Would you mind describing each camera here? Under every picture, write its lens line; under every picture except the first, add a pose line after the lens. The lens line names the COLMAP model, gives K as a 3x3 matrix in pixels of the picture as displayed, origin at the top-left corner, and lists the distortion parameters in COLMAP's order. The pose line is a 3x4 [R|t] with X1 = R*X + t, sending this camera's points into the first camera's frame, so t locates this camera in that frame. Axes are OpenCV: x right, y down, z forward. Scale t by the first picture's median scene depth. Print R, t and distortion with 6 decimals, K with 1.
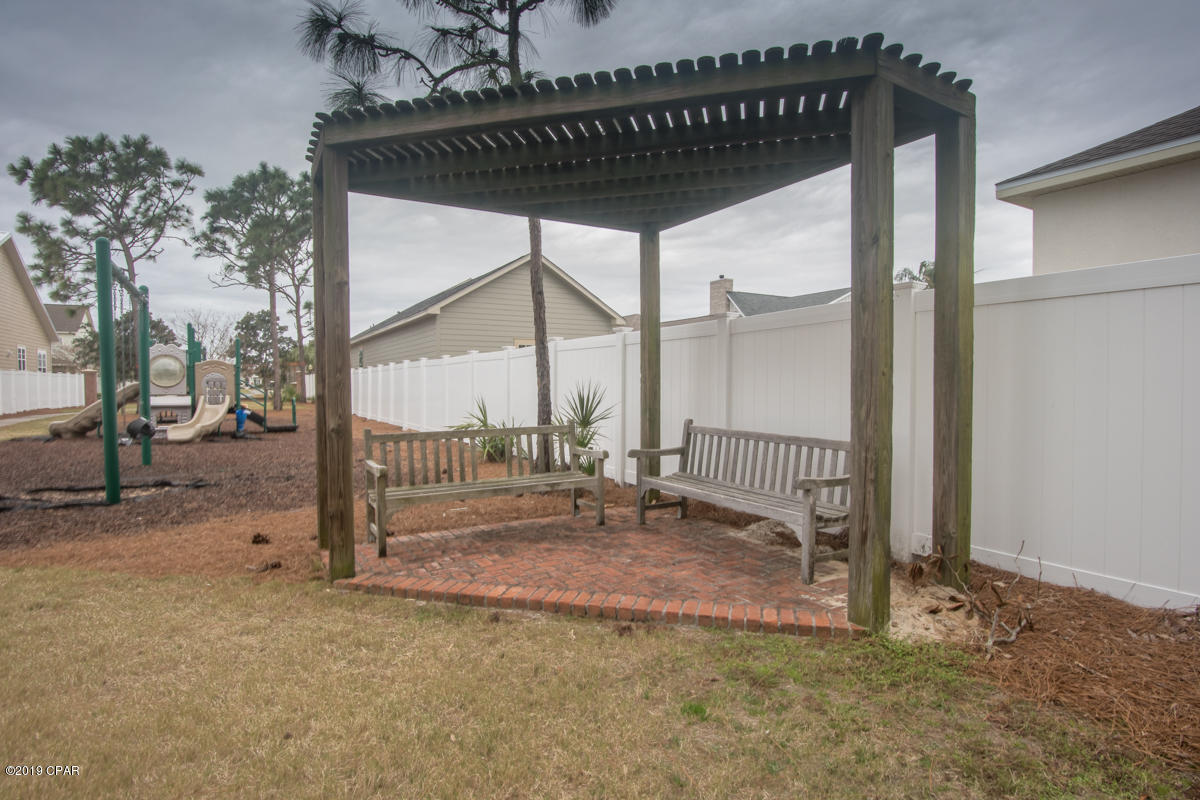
lens RADIAL K [[585.8, 0, 598.2], [0, 585.8, 396.9], [0, 0, 1]] dist [-0.019979, 0.000975]
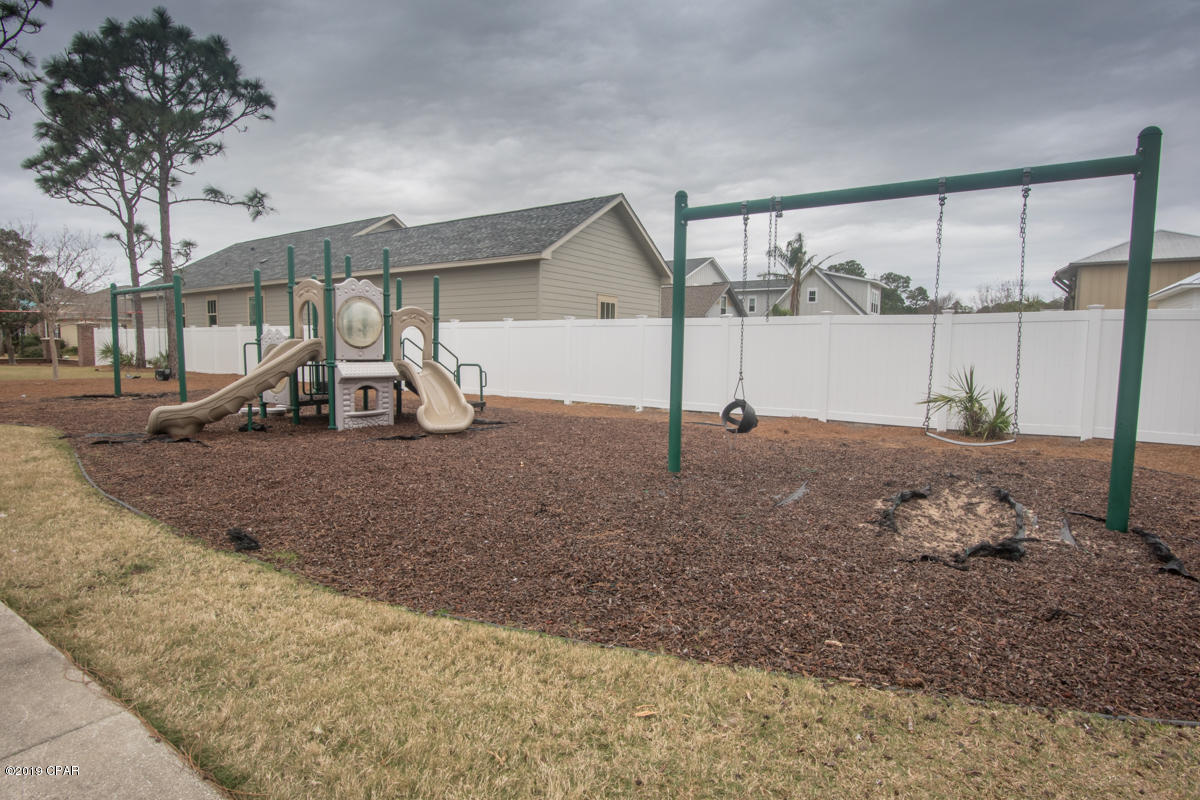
lens RADIAL K [[594.5, 0, 557.9], [0, 594.5, 399.2], [0, 0, 1]] dist [-0.018785, -0.000392]
pose [[0.911524, -0.022986, 0.410605, -0.482786], [-0.005124, 0.997724, 0.067229, -0.003036], [-0.411216, -0.063385, 0.909332, 0.187899]]
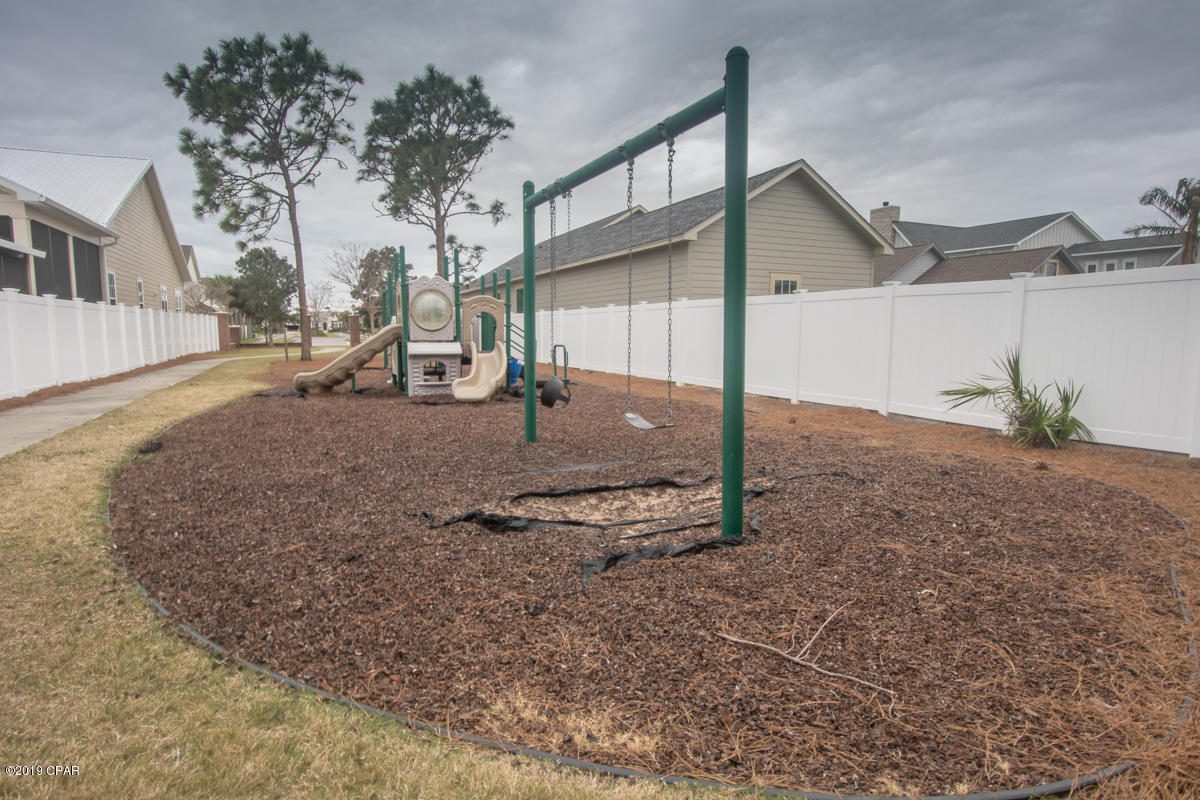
lens RADIAL K [[606.9, 0, 597.5], [0, 606.9, 400.5], [0, 0, 1]] dist [-0.021728, -0.001246]
pose [[0.994734, 0.014940, -0.101400, -0.257429], [-0.005151, 0.995356, 0.096121, -0.001463], [0.102365, -0.095092, 0.990191, 0.115697]]
